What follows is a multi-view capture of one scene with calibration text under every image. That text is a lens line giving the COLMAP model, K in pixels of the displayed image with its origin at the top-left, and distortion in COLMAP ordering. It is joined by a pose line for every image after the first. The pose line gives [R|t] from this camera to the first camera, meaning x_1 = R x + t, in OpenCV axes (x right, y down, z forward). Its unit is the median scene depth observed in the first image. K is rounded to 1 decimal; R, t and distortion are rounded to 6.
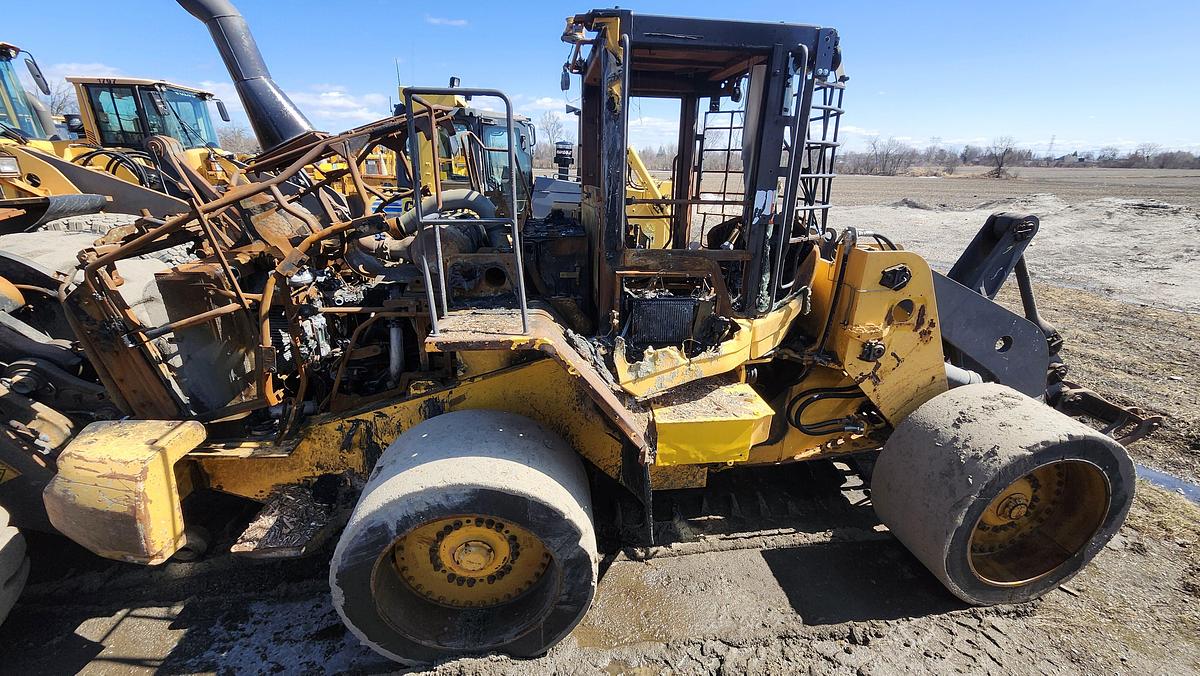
lens RADIAL K [[480.6, 0, 604.7], [0, 480.6, 330.1], [0, 0, 1]] dist [0.002519, 0.000736]
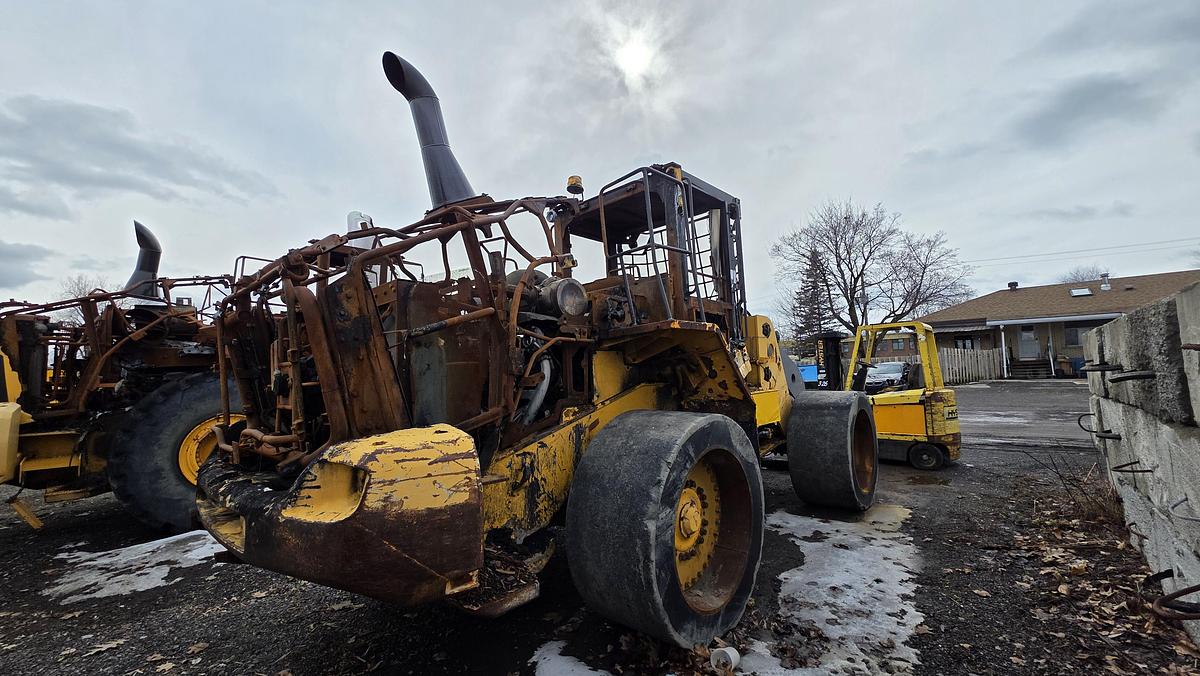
lens RADIAL K [[480.6, 0, 602.8], [0, 480.6, 340.8], [0, 0, 1]] dist [0.002519, 0.000736]
pose [[0.760922, 0.000376, 0.648844, -0.987872], [0.269437, 0.909521, -0.316505, 0.318753], [-0.590256, 0.415658, 0.691973, 0.130046]]
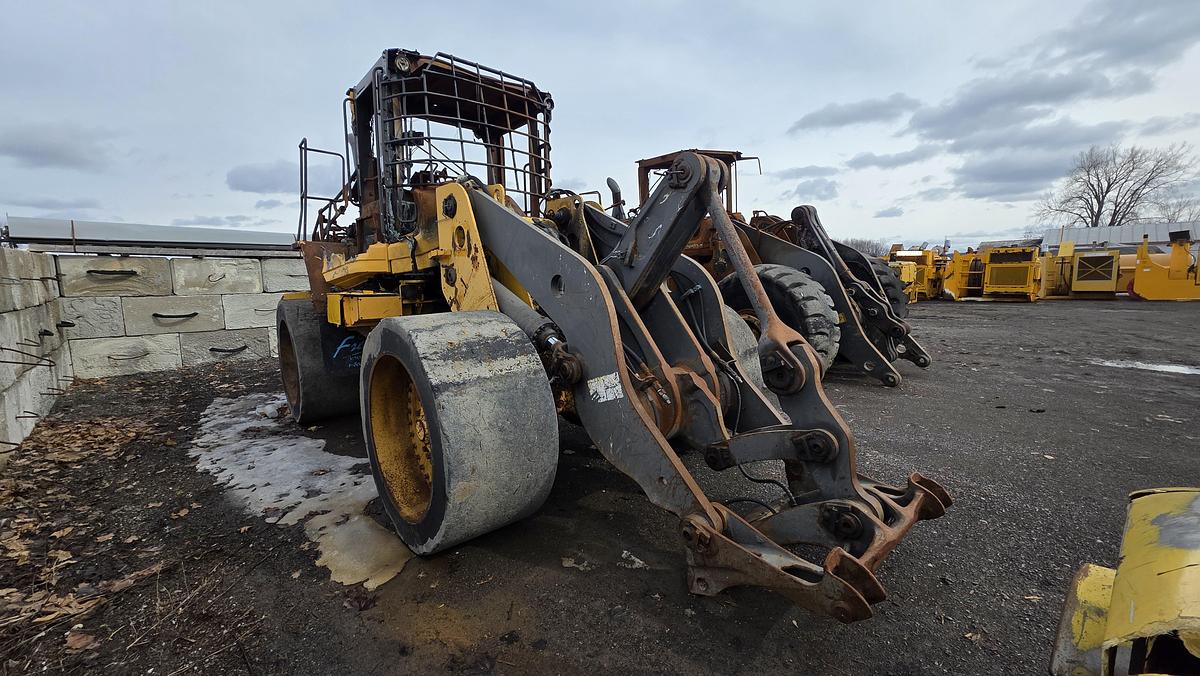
lens RADIAL K [[480.6, 0, 589.3], [0, 480.6, 341.7], [0, 0, 1]] dist [0.002519, 0.000736]
pose [[0.541833, 0.083269, -0.836351, 1.718659], [-0.259576, 0.963013, -0.072287, 0.193318], [0.799398, 0.256264, 0.543407, 0.698644]]
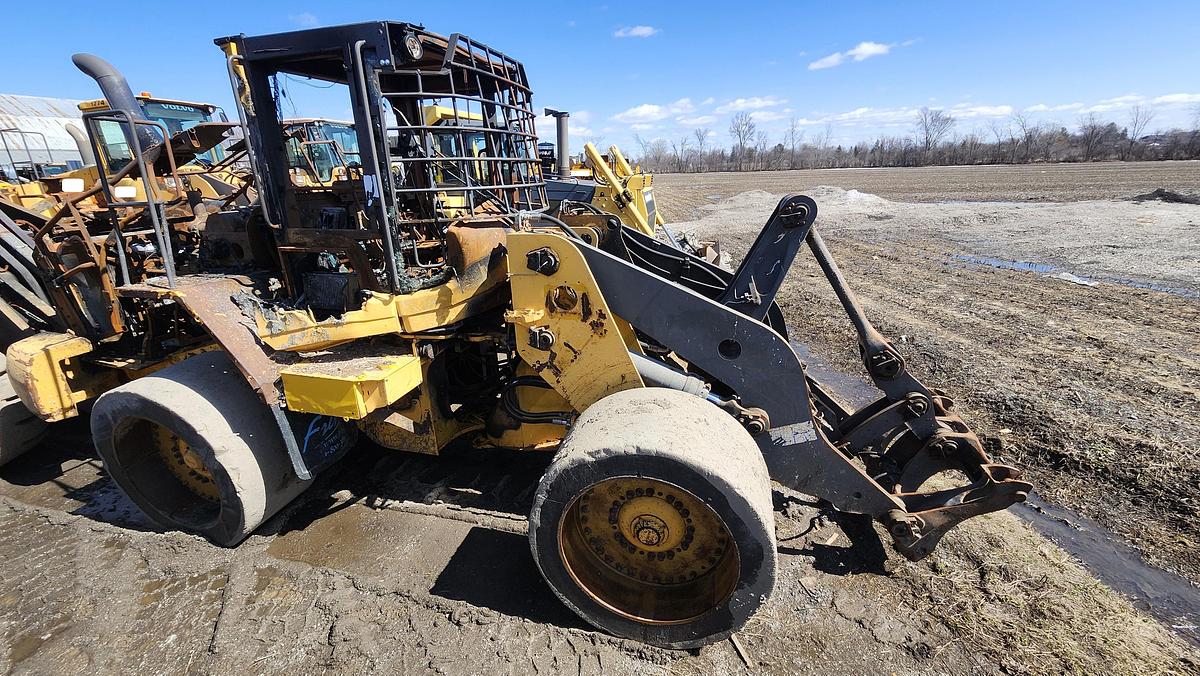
lens RADIAL K [[480.6, 0, 600.9], [0, 480.6, 330.7], [0, 0, 1]] dist [0.002519, 0.000736]
pose [[0.919869, 0.081731, -0.383617, 1.050516], [-0.084850, 0.996355, 0.008818, 0.009108], [0.382939, 0.024439, 0.923450, 0.160583]]
